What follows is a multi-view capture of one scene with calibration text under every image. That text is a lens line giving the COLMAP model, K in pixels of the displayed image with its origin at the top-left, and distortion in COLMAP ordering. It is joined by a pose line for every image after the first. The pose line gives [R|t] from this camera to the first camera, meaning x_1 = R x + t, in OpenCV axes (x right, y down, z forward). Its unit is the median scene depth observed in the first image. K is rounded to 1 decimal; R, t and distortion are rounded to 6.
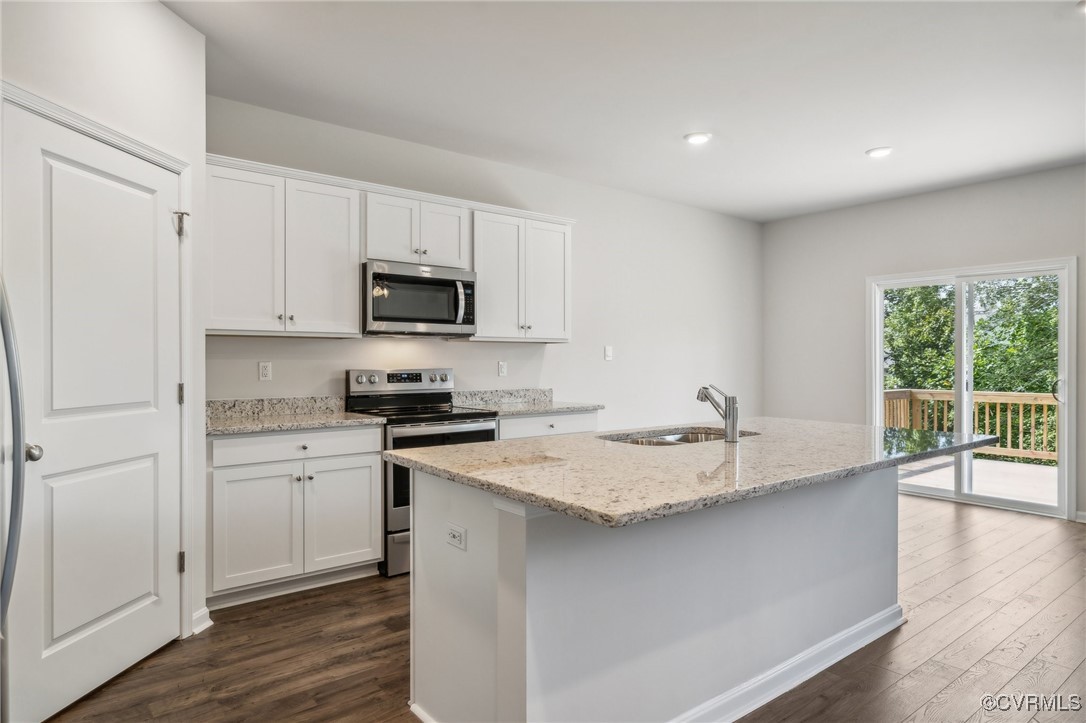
lens RADIAL K [[653.9, 0, 533.7], [0, 653.9, 360.2], [0, 0, 1]] dist [0.003676, -0.000098]
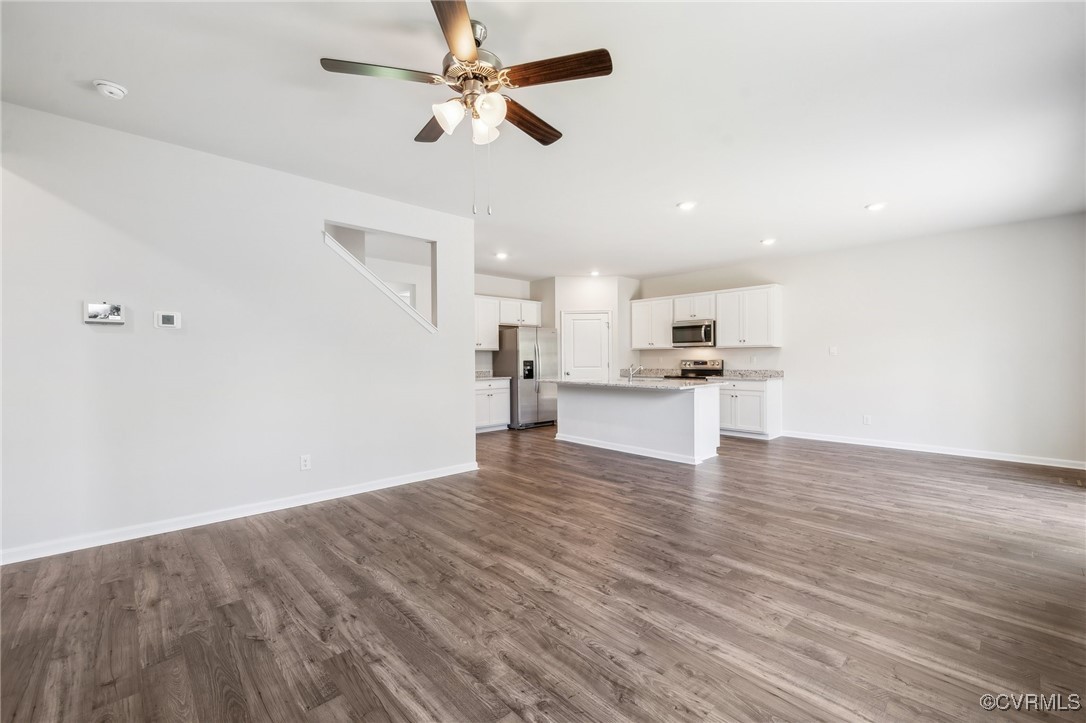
lens RADIAL K [[451.4, 0, 551.0], [0, 451.4, 368.1], [0, 0, 1]] dist [-0.001336, 0.000557]
pose [[0.102755, 0.021348, -0.994478, 1.392634], [0.007900, 0.999721, 0.022277, 0.001764], [0.994675, -0.010146, 0.102558, 0.203134]]
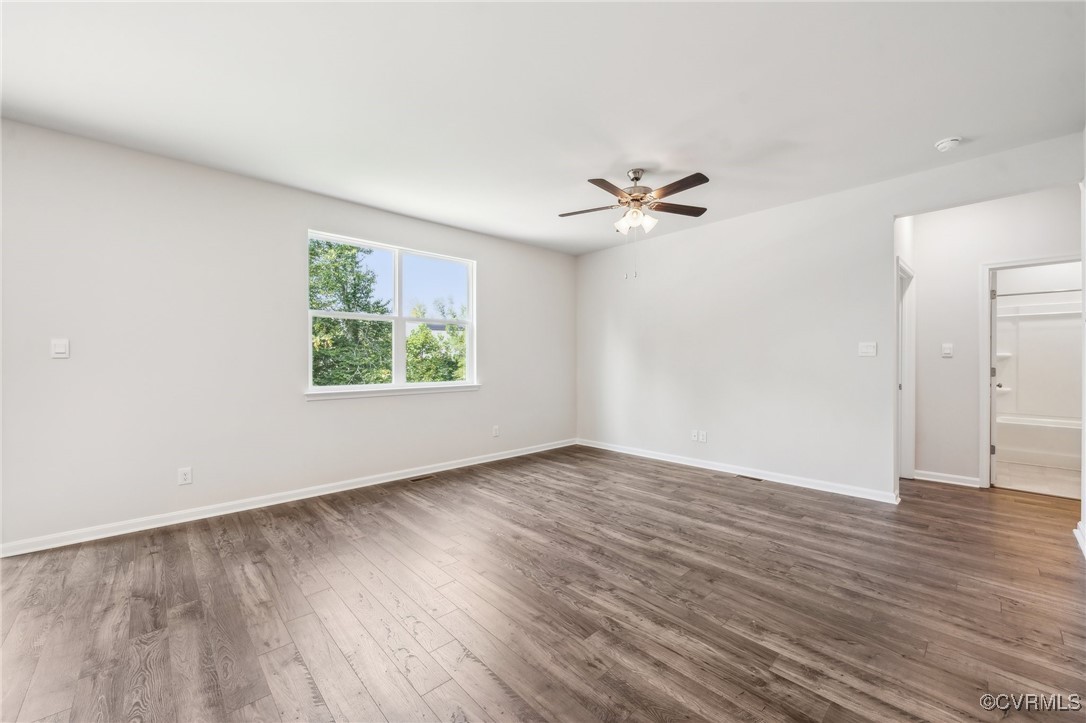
lens RADIAL K [[417.2, 0, 547.1], [0, 417.2, 370.7], [0, 0, 1]] dist [-0.006477, 0.000360]
pose [[-0.085813, -0.022741, 0.996052, 0.274424], [-0.001609, 0.999741, 0.022686, 0.003534], [-0.996310, 0.000344, -0.085827, 0.382364]]
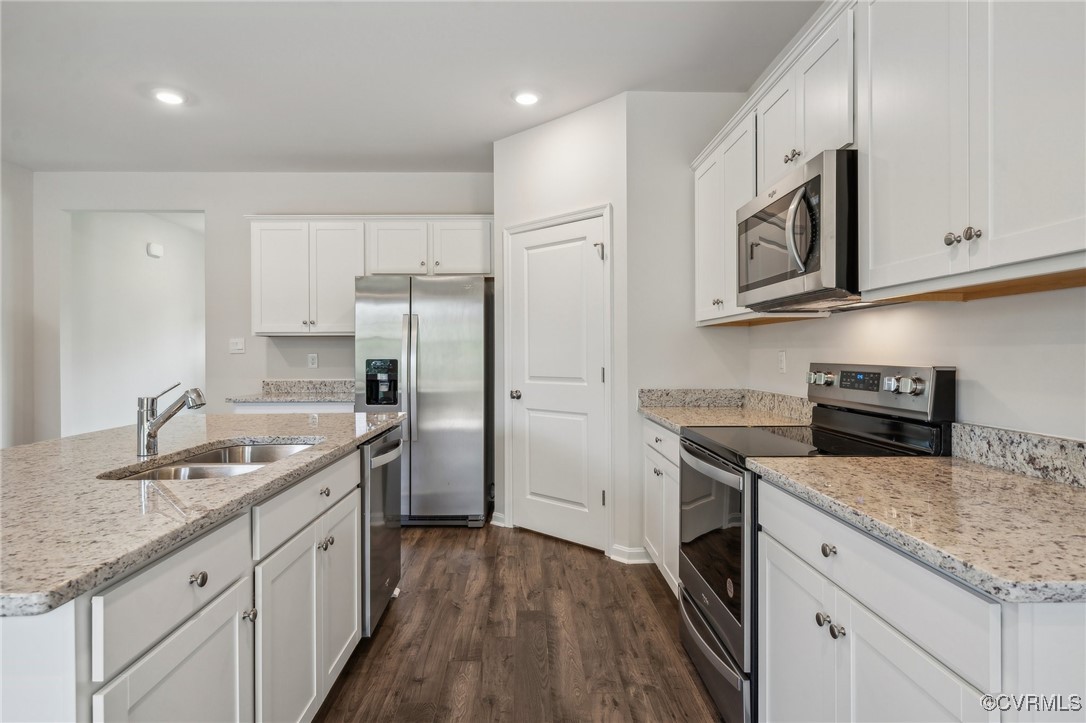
lens RADIAL K [[589.6, 0, 541.2], [0, 589.6, 355.8], [0, 0, 1]] dist [-0.003323, -0.001786]
pose [[-0.598831, 0.005719, -0.800855, 0.317671], [0.004770, 0.999982, 0.003575, 0.003301], [0.800861, -0.001679, -0.598847, 0.984283]]
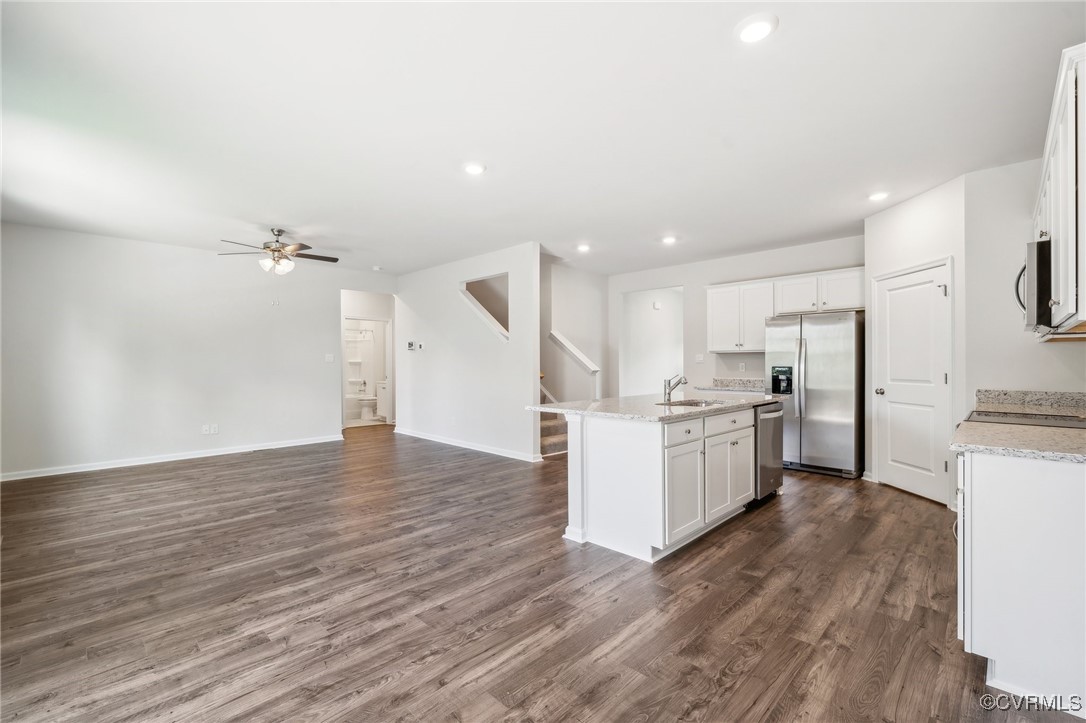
lens RADIAL K [[472.0, 0, 536.3], [0, 472.0, 358.8], [0, 0, 1]] dist [0.000049, -0.000573]
pose [[-0.993024, 0.000340, -0.117909, 0.488743], [0.001708, 0.999932, -0.011504, 0.003915], [0.117898, -0.011625, -0.992958, 1.338698]]
